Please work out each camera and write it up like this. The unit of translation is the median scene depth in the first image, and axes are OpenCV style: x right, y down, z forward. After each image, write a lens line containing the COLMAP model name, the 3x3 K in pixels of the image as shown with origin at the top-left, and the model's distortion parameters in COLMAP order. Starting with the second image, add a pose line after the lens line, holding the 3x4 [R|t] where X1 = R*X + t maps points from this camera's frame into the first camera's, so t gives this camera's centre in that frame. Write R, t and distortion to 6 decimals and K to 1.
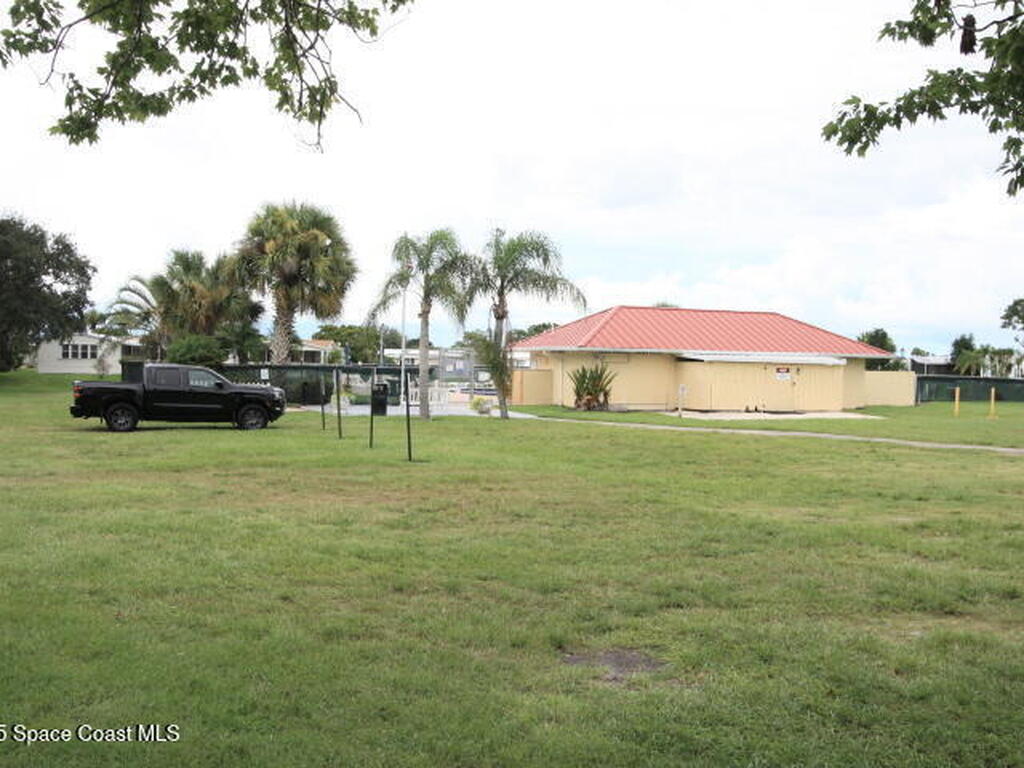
lens RADIAL K [[1118.6, 0, 512.0], [0, 1118.6, 384.0], [0, 0, 1]] dist [-0.007578, -0.003026]
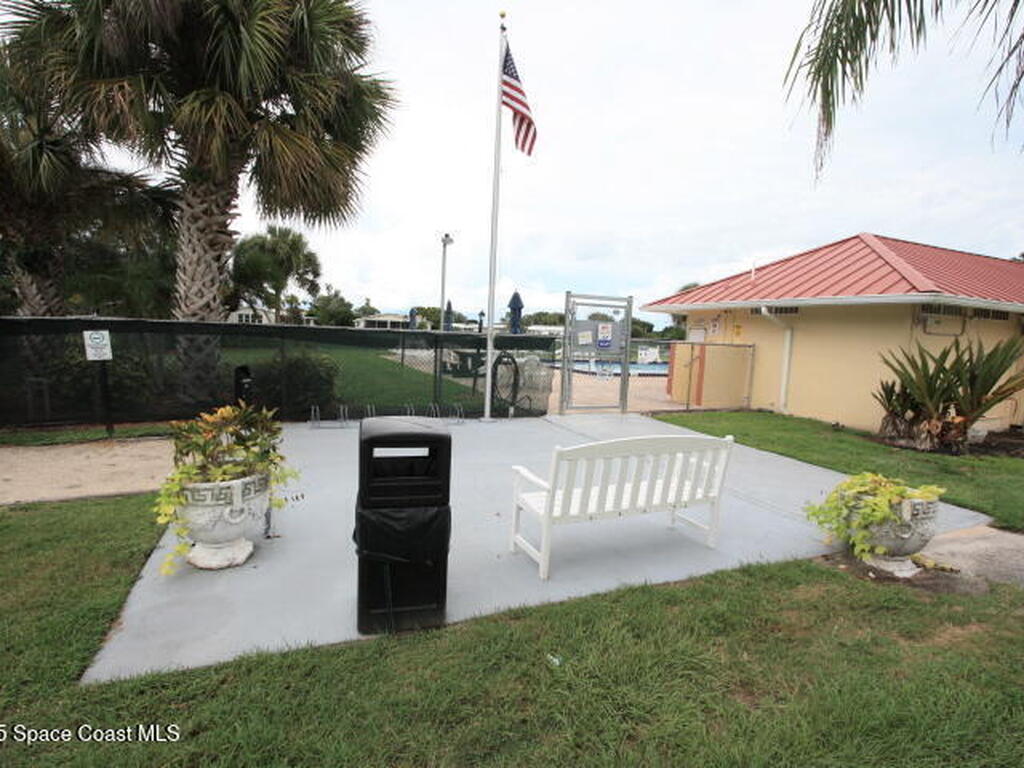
lens RADIAL K [[535.1, 0, 512.0], [0, 535.1, 384.0], [0, 0, 1]] dist [-0.003941, -0.000827]
pose [[0.999706, 0.023992, -0.003409, -0.082927], [-0.023659, 0.996759, 0.076888, -0.010787], [0.005243, -0.076784, 0.997034, 0.735726]]
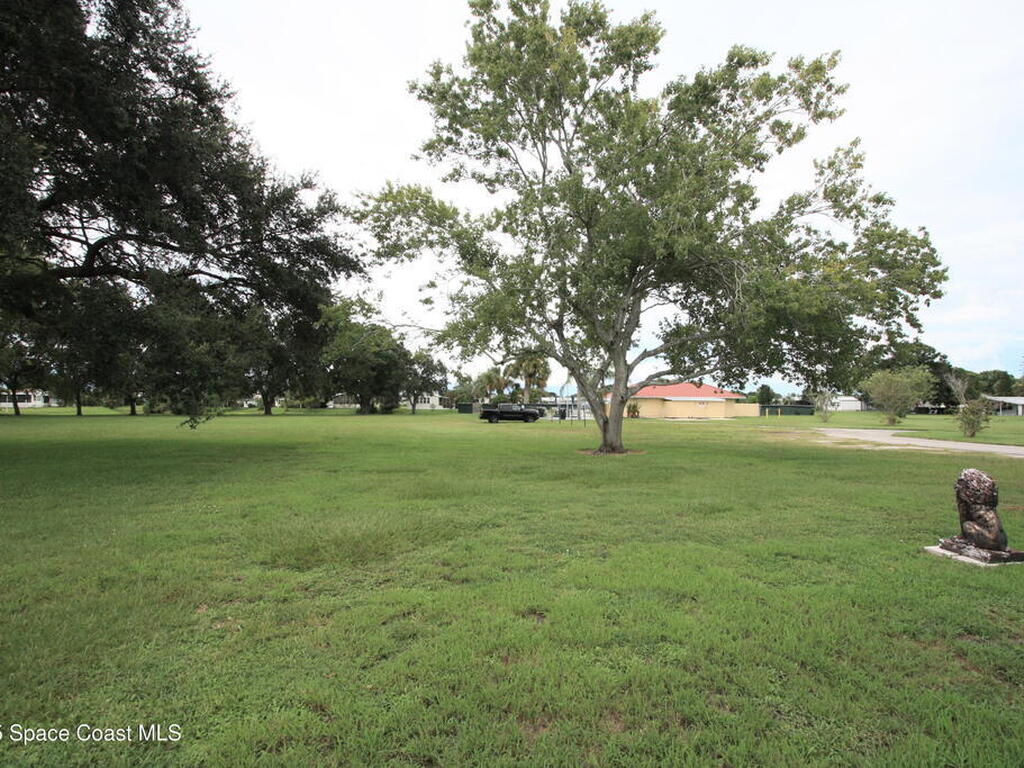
lens RADIAL K [[535.1, 0, 512.0], [0, 535.1, 384.0], [0, 0, 1]] dist [-0.003941, -0.000827]
pose [[0.989206, -0.018276, -0.145384, -0.045839], [0.010306, 0.998412, -0.055383, 0.011318], [0.146165, 0.053287, 0.987824, -0.531654]]
